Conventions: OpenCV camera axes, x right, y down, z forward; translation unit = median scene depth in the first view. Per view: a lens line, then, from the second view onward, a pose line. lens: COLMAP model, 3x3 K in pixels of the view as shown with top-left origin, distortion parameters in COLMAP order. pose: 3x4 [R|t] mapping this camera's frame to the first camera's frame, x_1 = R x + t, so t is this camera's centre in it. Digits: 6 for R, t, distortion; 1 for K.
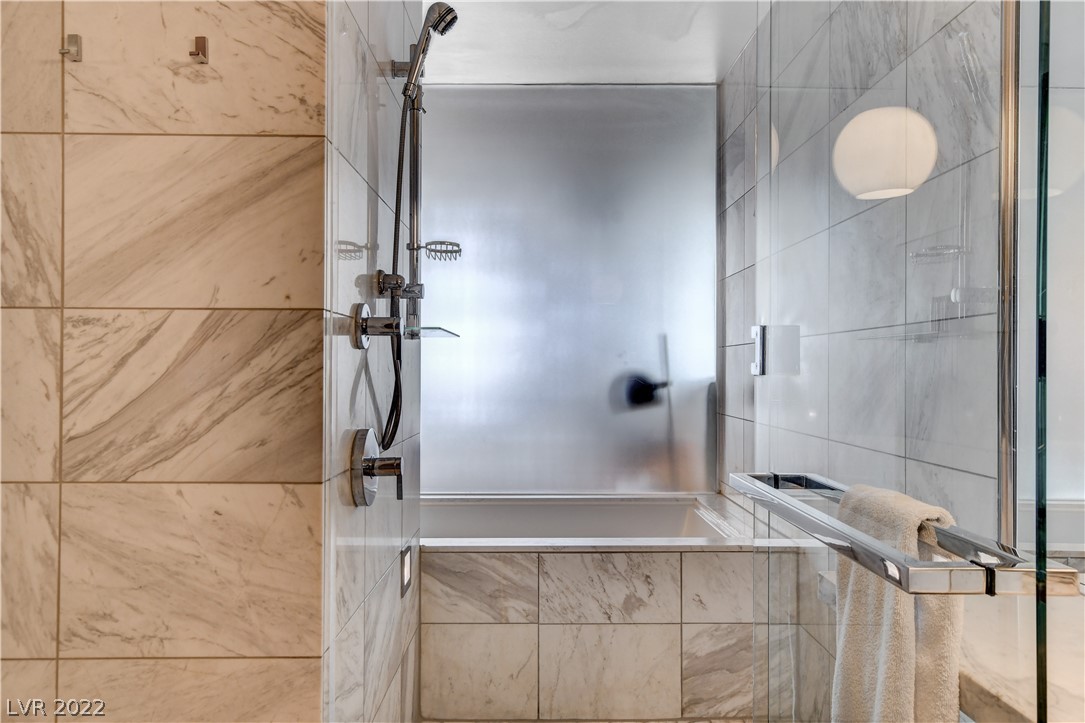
lens RADIAL K [[790.1, 0, 539.0], [0, 790.1, 362.9], [0, 0, 1]] dist [0.010482, 0.013643]
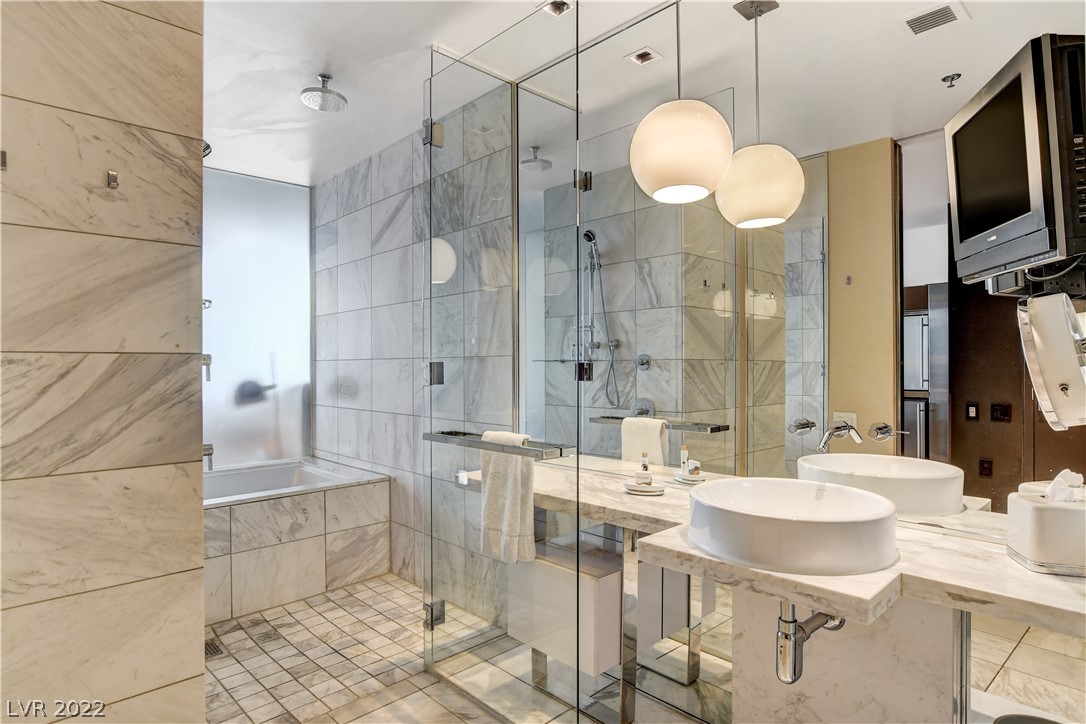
lens RADIAL K [[589.8, 0, 546.3], [0, 589.8, 364.8], [0, 0, 1]] dist [-0.001886, -0.000978]
pose [[0.726853, -0.006608, 0.686761, -0.593128], [0.002970, 0.999975, 0.006479, -0.050487], [-0.686786, -0.002669, 0.726855, -0.364410]]
